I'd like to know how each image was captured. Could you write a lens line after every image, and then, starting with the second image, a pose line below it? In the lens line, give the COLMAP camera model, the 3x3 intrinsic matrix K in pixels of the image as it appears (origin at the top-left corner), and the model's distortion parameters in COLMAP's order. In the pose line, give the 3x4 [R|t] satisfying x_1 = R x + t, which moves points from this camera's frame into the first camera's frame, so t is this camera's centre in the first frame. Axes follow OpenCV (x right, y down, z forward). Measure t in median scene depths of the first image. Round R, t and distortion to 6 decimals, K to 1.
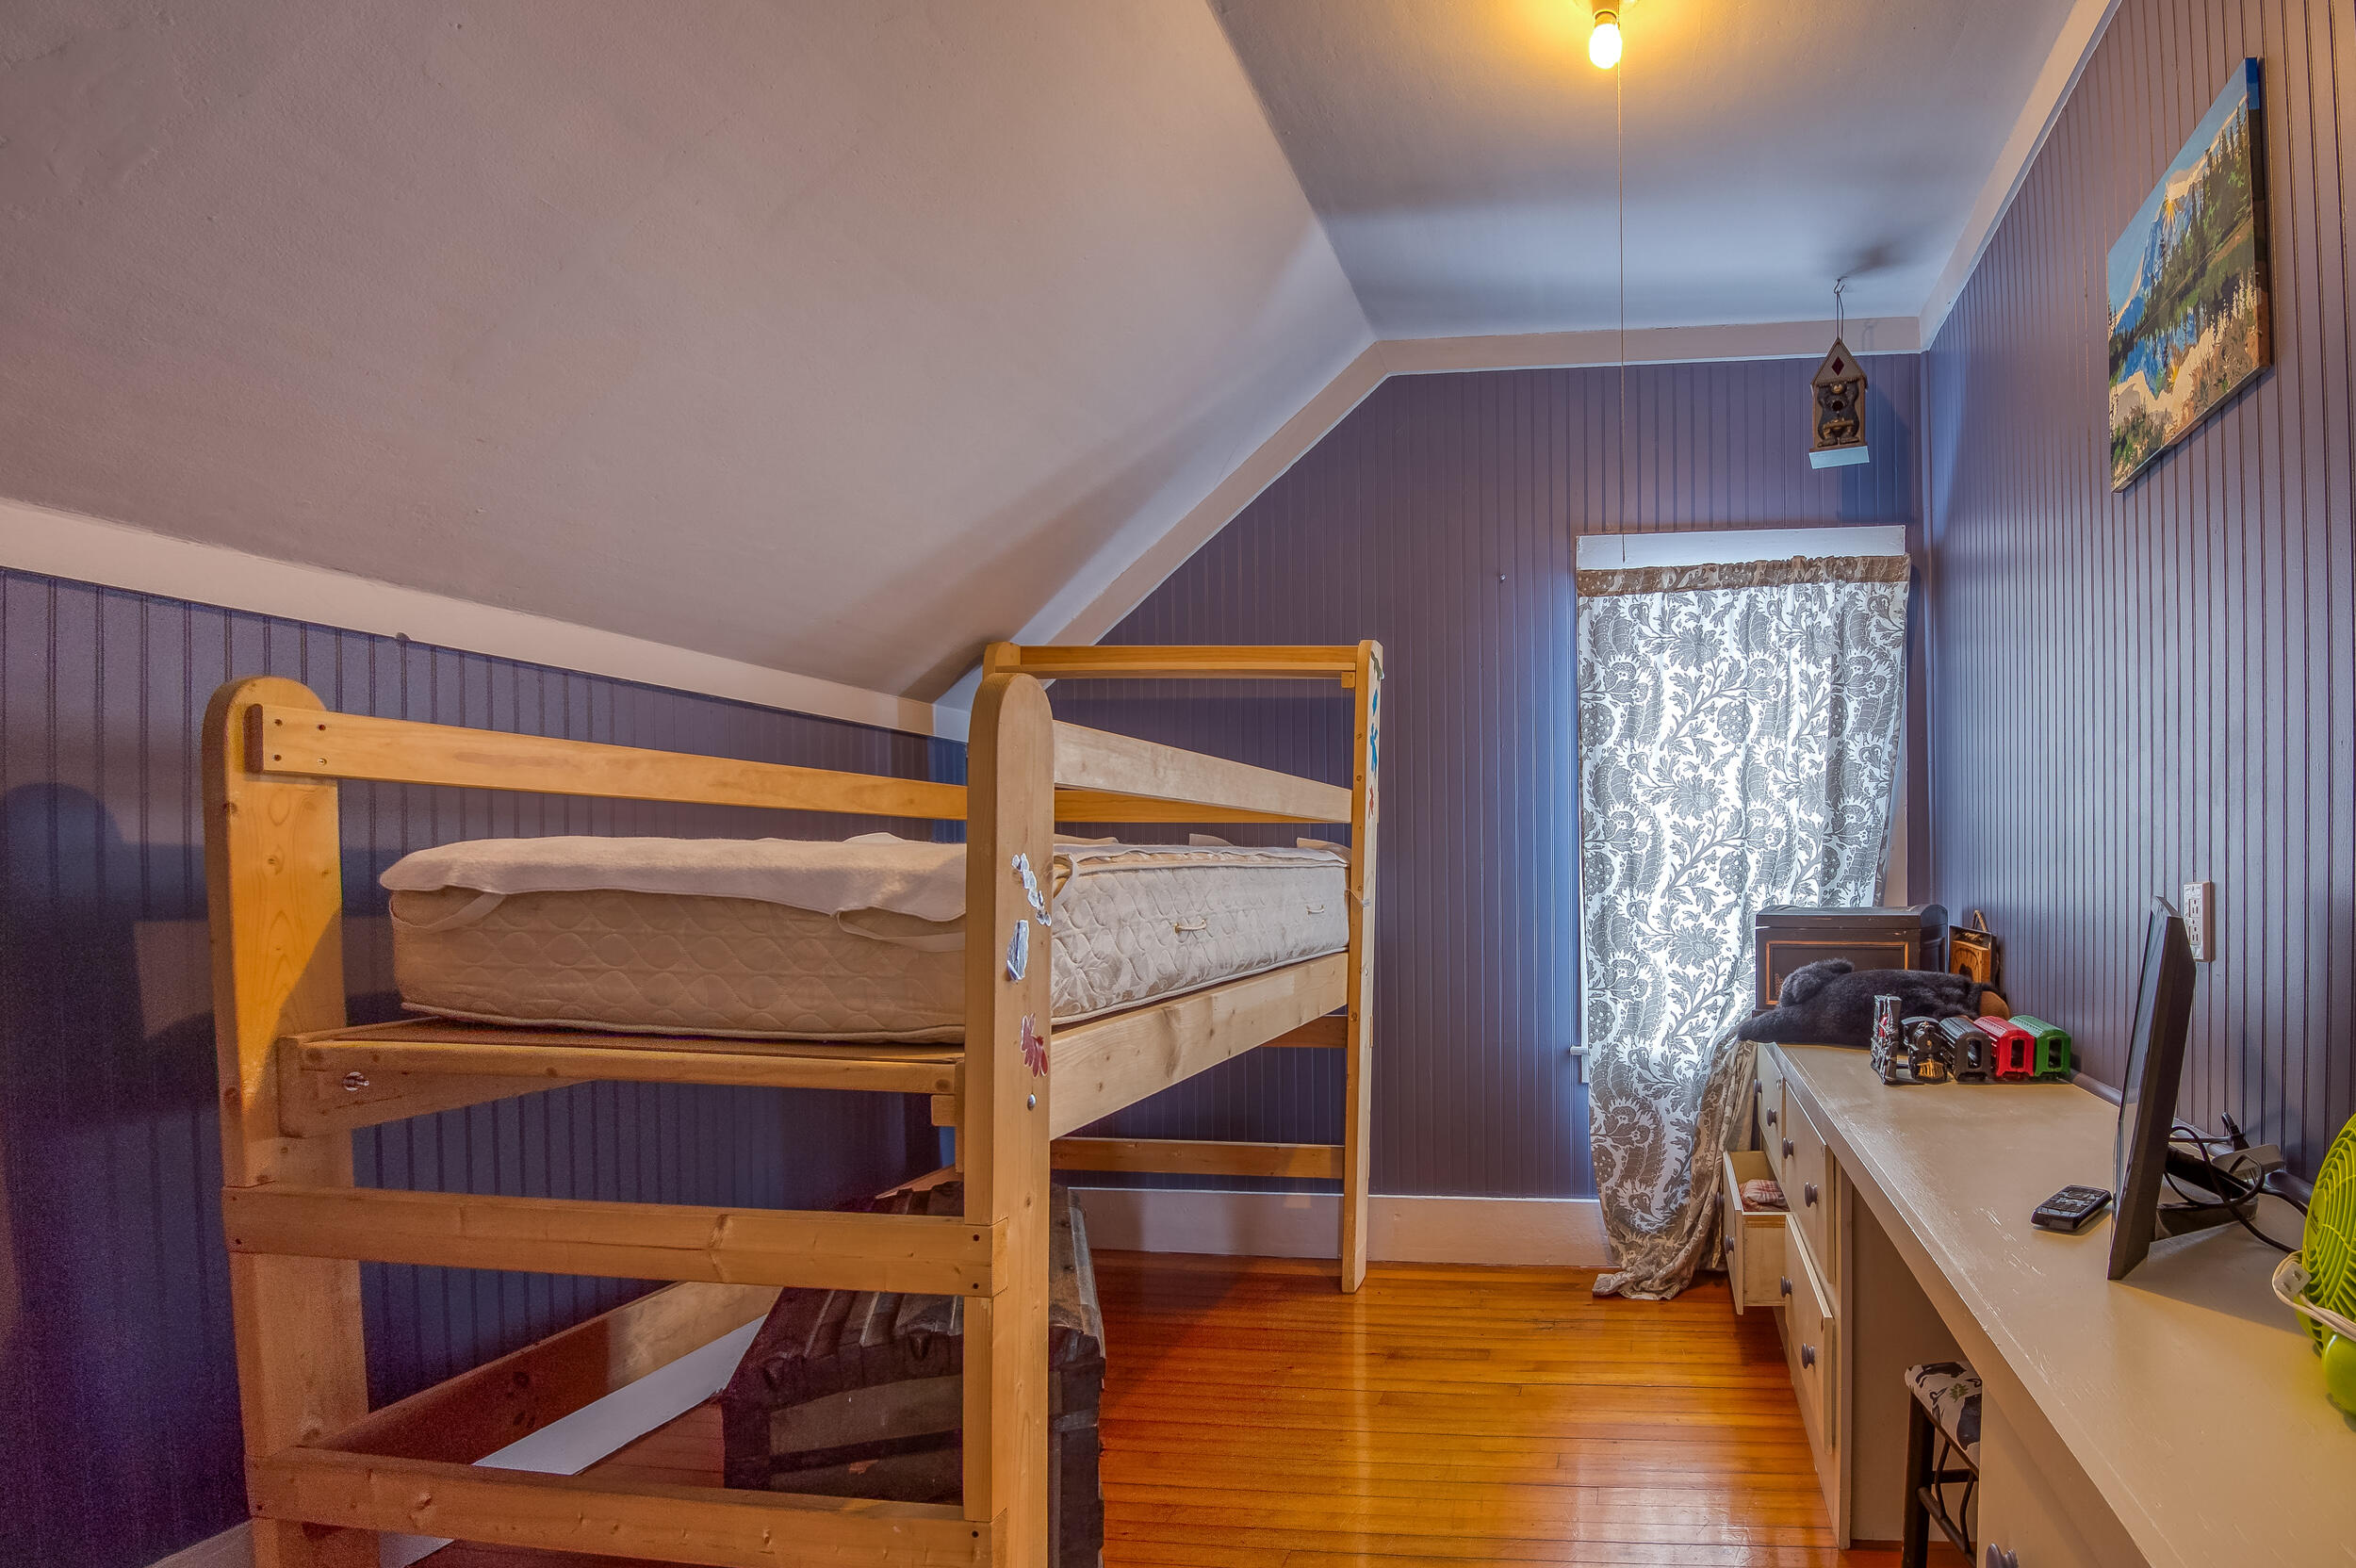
lens RADIAL K [[1126.8, 0, 1308.0], [0, 1126.8, 840.9], [0, 0, 1]] dist [-0.000483, -0.026216]
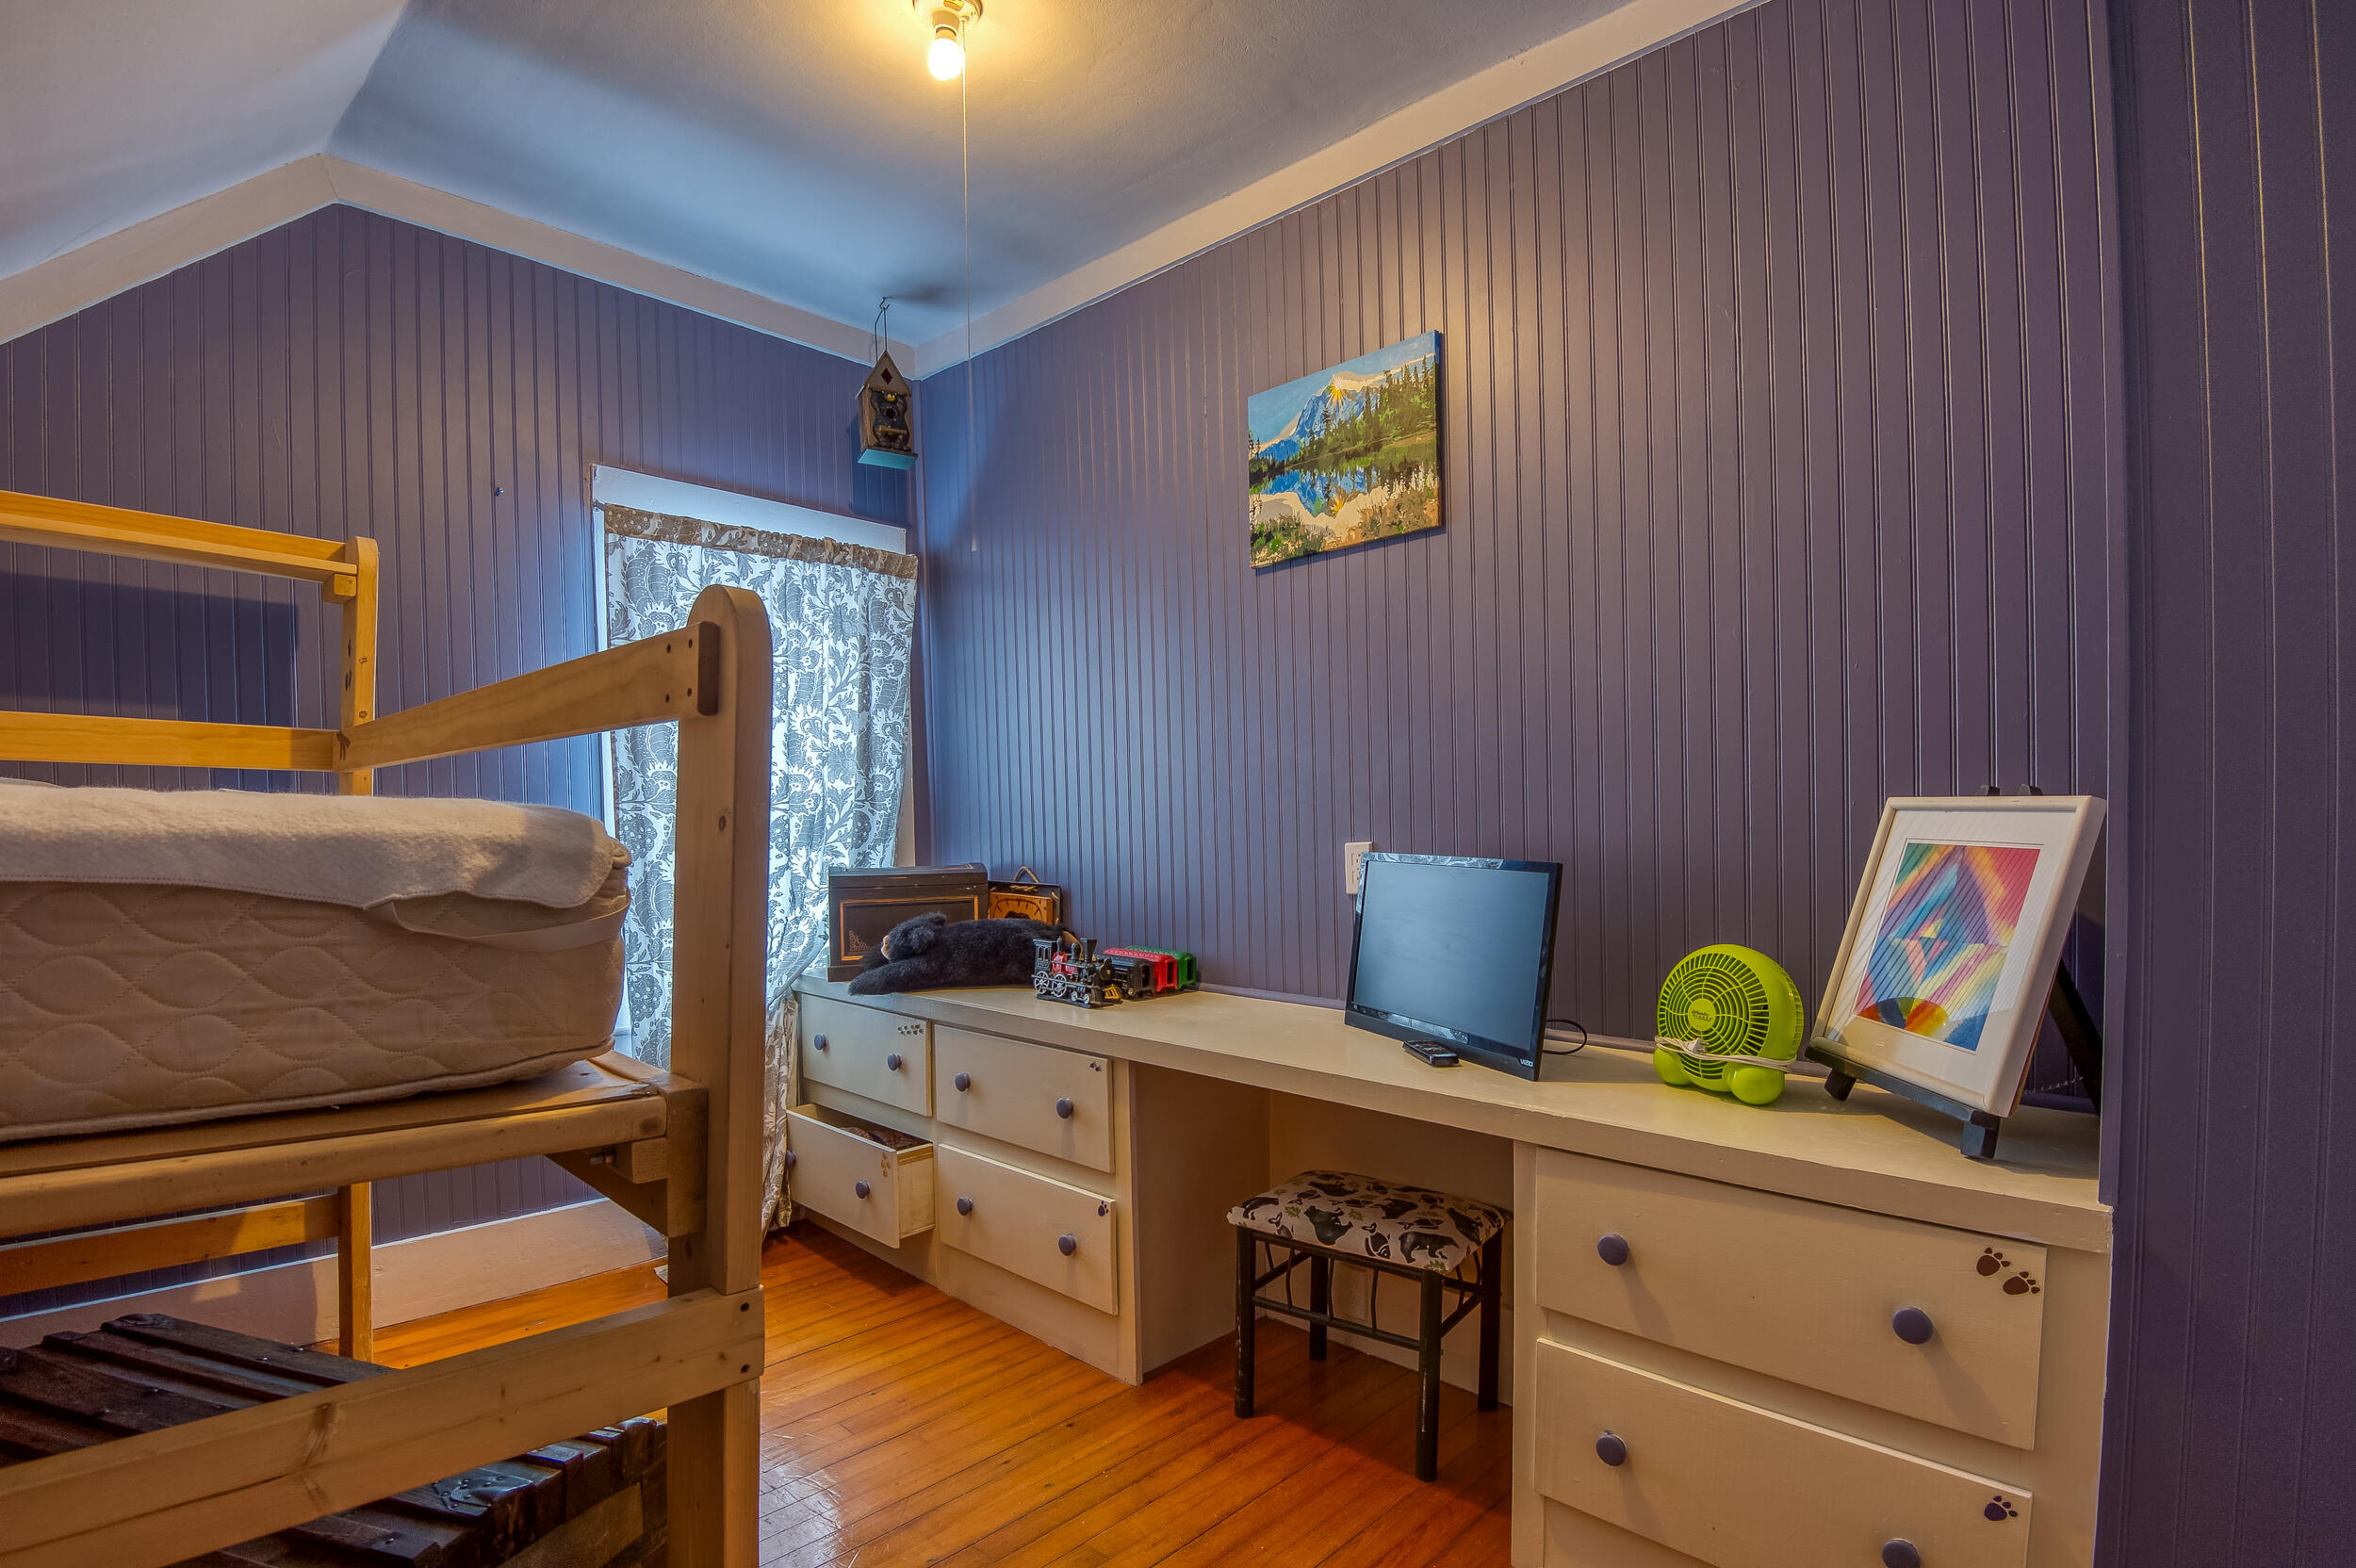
lens RADIAL K [[1140.0, 0, 1178.0], [0, 1140.0, 784.0], [0, 0, 1]] dist [0.000067, -0.032391]
pose [[0.621100, 0.033941, 0.782996, -0.202832], [-0.020833, 0.999424, -0.026797, 0.001195], [-0.783455, 0.000331, 0.621449, 0.075592]]
